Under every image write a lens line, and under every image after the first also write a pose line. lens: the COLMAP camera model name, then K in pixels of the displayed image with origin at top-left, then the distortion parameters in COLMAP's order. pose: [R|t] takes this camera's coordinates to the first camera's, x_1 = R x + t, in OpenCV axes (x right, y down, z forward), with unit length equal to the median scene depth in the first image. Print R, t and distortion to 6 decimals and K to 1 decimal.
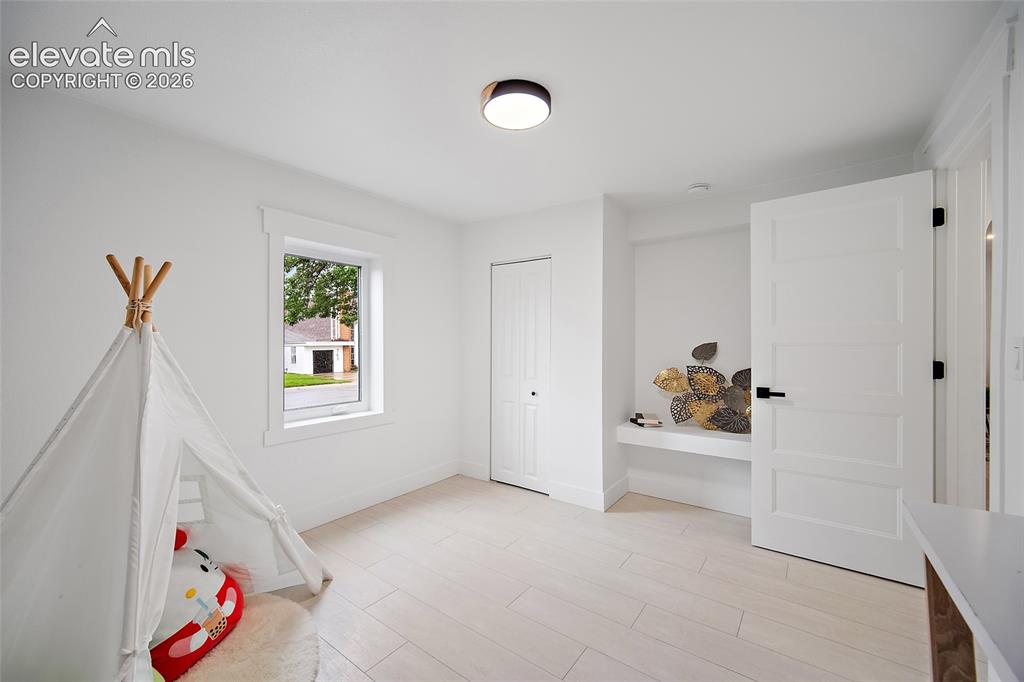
lens RADIAL K [[404.4, 0, 514.6], [0, 404.4, 338.2], [0, 0, 1]] dist [0.000579, 0.000099]
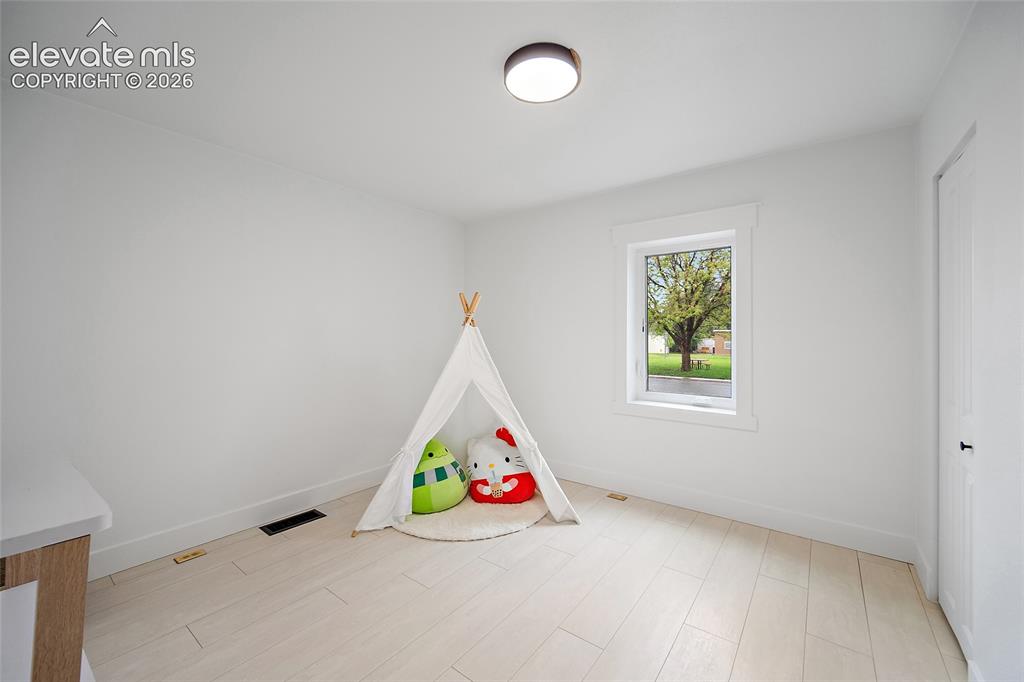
lens RADIAL K [[404.4, 0, 514.6], [0, 404.4, 338.2], [0, 0, 1]] dist [0.000579, 0.000099]
pose [[-0.006534, 0.008314, -0.999944, 0.872682], [0.010014, 0.999916, 0.008248, 0.019868], [0.999929, -0.009959, -0.006616, 0.920255]]
